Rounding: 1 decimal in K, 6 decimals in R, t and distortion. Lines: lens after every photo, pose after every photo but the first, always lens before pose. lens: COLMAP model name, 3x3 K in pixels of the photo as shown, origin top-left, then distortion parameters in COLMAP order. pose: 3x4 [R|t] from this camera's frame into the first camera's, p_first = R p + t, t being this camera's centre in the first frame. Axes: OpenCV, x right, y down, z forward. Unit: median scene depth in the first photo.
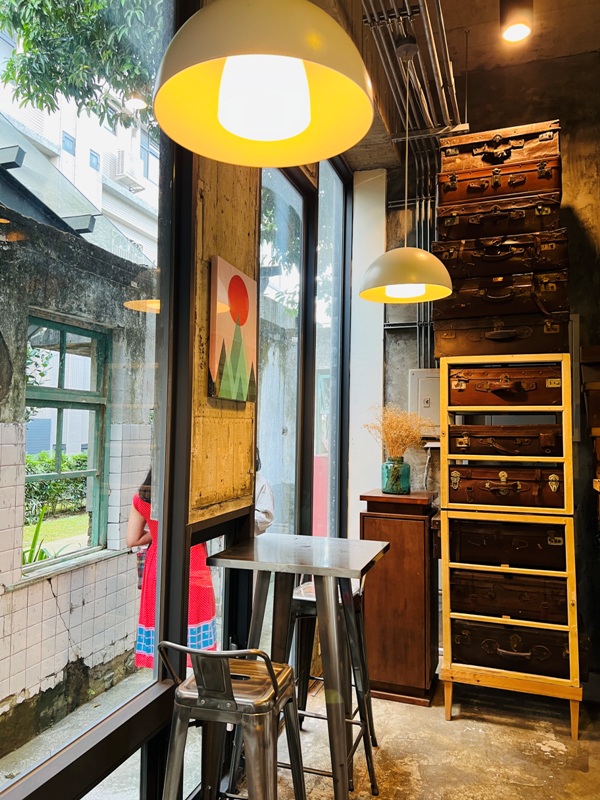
lens RADIAL K [[595.7, 0, 302.8], [0, 595.7, 400.8], [0, 0, 1]] dist [0.039466, -0.041754]
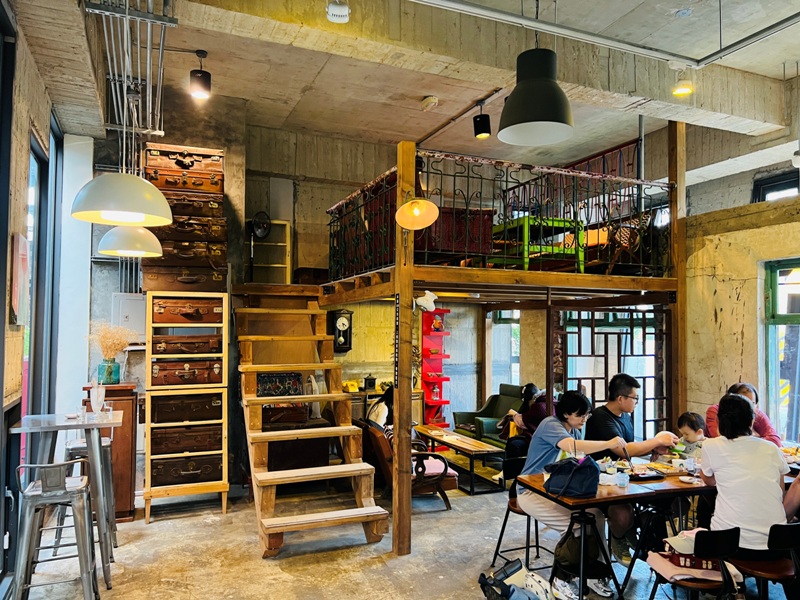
lens RADIAL K [[595.7, 0, 405.8], [0, 595.7, 305.9], [0, 0, 1]] dist [0.039466, -0.041754]
pose [[0.735613, 0.015093, 0.677234, -0.325335], [-0.026374, 0.999632, 0.006370, -0.063901], [-0.676888, -0.022547, 0.735740, -0.583883]]
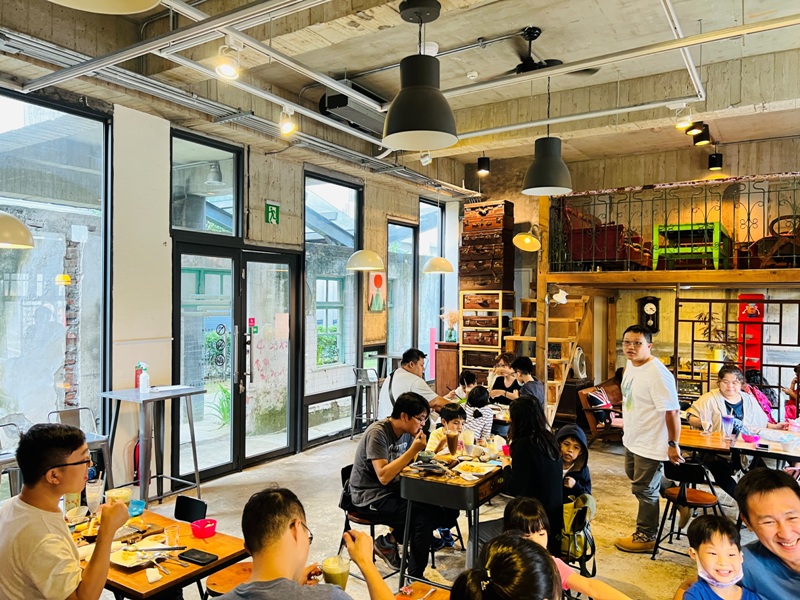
lens RADIAL K [[595.7, 0, 394.2], [0, 595.7, 302.9], [0, 0, 1]] dist [0.039466, -0.041754]
pose [[0.969271, -0.004916, -0.245946, 0.615528], [0.017014, 0.998746, 0.047087, -0.153495], [0.245406, -0.049825, 0.968139, -1.710605]]
